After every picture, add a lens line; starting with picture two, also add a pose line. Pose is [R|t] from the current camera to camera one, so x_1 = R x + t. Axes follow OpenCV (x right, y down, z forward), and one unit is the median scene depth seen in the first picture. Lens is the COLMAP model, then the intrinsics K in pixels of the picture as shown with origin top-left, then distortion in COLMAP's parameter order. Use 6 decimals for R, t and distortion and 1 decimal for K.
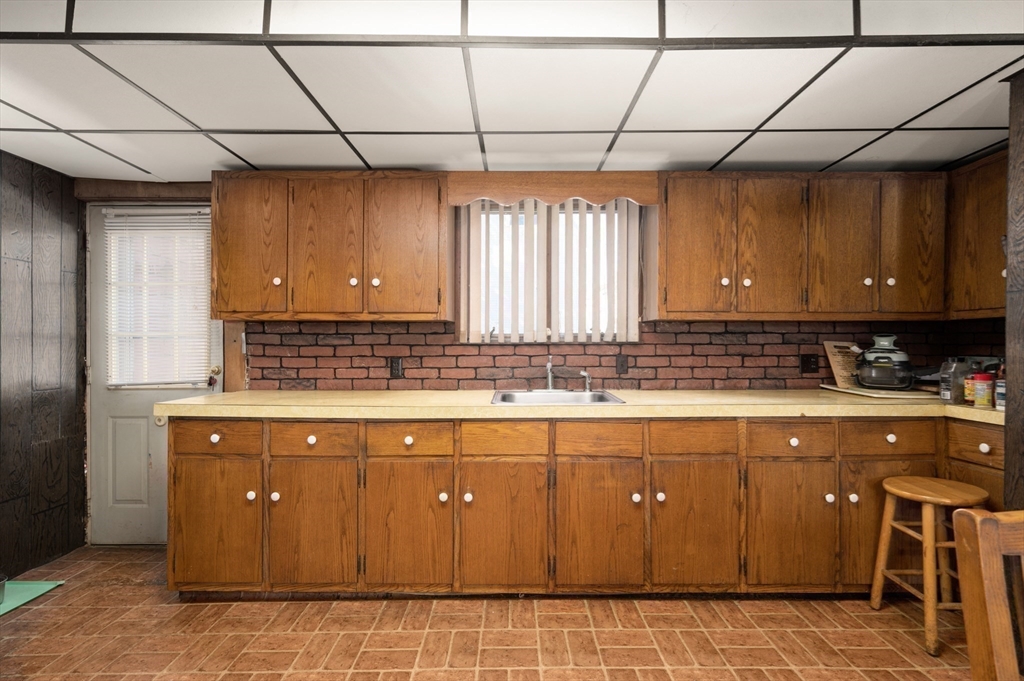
lens RADIAL K [[478.3, 0, 506.1], [0, 478.3, 341.3], [0, 0, 1]] dist [-0.000923, 0.000683]
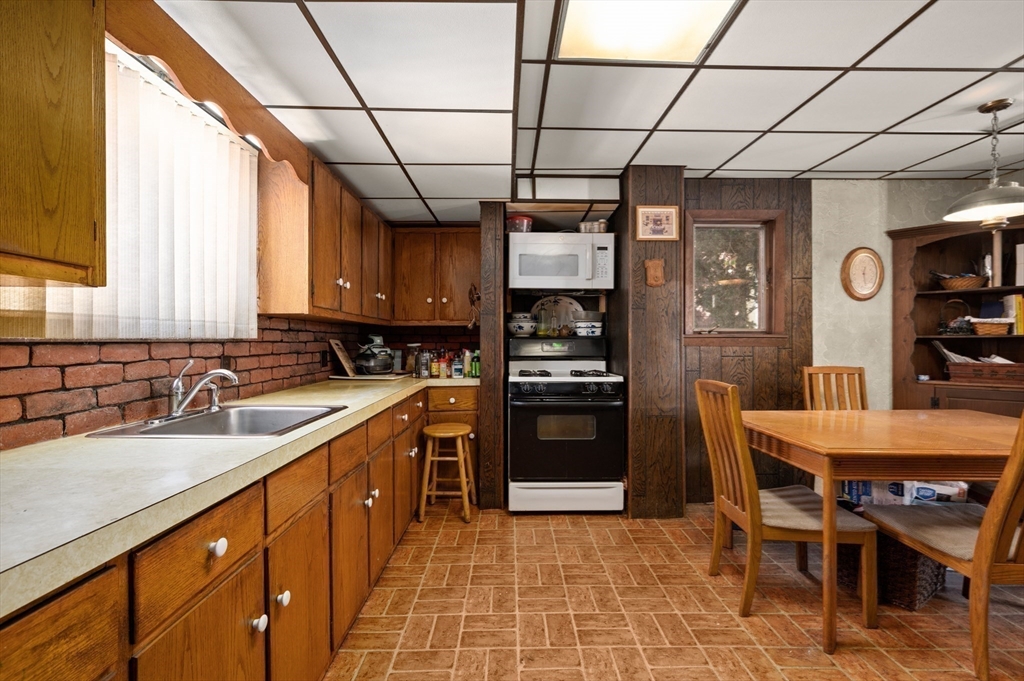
lens RADIAL K [[478.3, 0, 508.6], [0, 478.3, 347.8], [0, 0, 1]] dist [-0.000923, 0.000683]
pose [[-0.015521, -0.012113, 0.999806, -0.569090], [-0.002840, 0.999923, 0.012070, 0.005399], [-0.999876, -0.002652, -0.015554, 0.617761]]
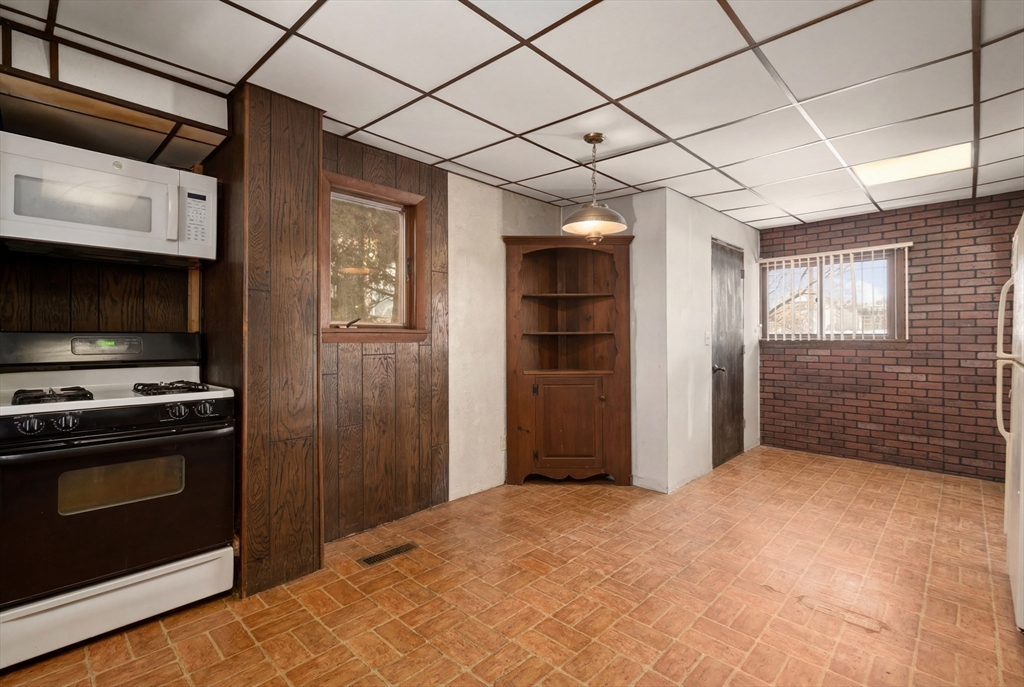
lens RADIAL K [[478.3, 0, 512.4], [0, 478.3, 333.1], [0, 0, 1]] dist [-0.000923, 0.000683]
pose [[-0.732677, 0.001850, 0.680574, -0.269986], [-0.005583, 0.999946, -0.008728, -0.000033], [-0.680553, -0.010195, -0.732628, 0.584612]]
